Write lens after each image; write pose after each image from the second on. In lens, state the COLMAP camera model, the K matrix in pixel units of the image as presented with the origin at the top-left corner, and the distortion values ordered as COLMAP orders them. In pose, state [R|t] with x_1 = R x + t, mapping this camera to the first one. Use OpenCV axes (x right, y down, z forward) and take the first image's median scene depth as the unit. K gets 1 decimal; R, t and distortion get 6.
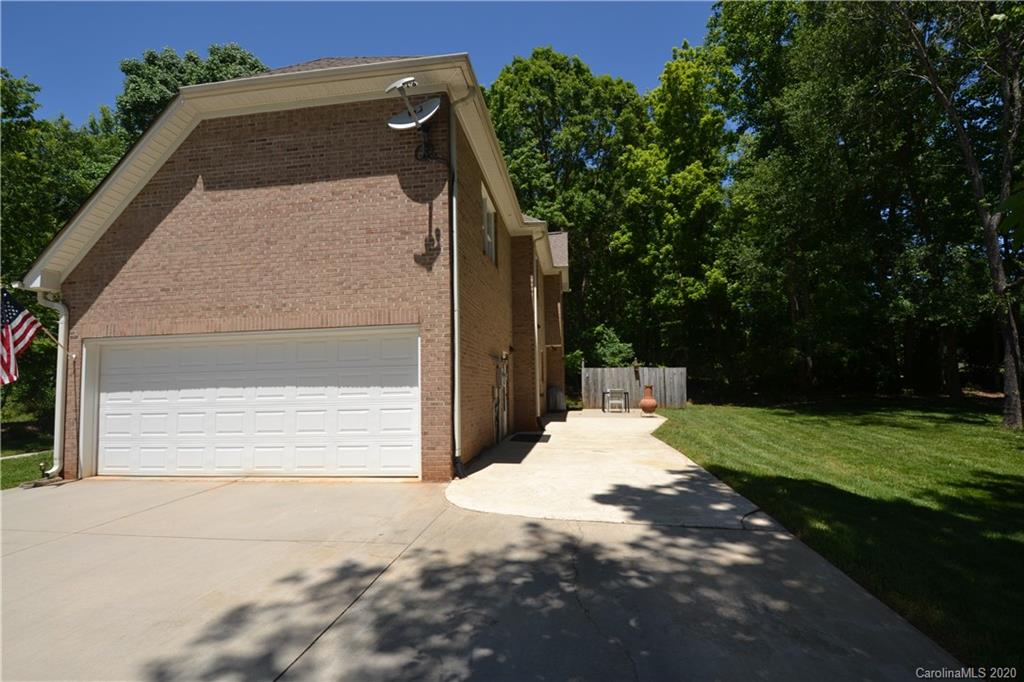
lens RADIAL K [[454.9, 0, 516.8], [0, 454.9, 354.0], [0, 0, 1]] dist [0.027022, -0.028321]
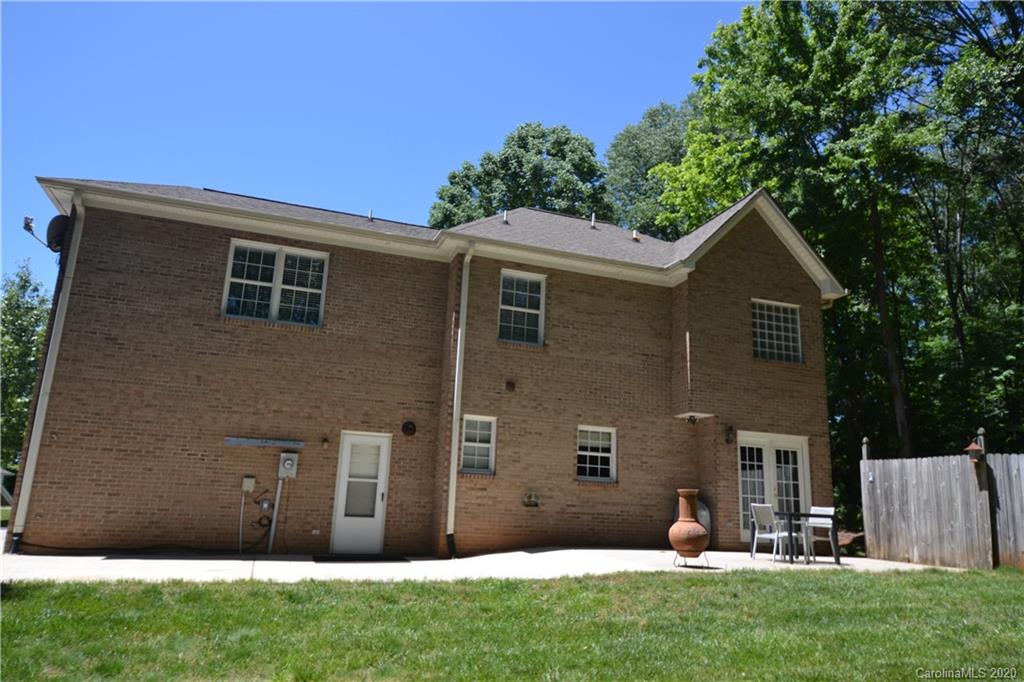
lens RADIAL K [[684.6, 0, 518.6], [0, 684.6, 351.0], [0, 0, 1]] dist [0.025708, -0.023378]
pose [[0.450007, -0.164789, -0.877689, 0.593639], [0.020800, 0.984495, -0.174177, 0.035675], [0.892783, 0.060125, 0.446457, 0.413042]]
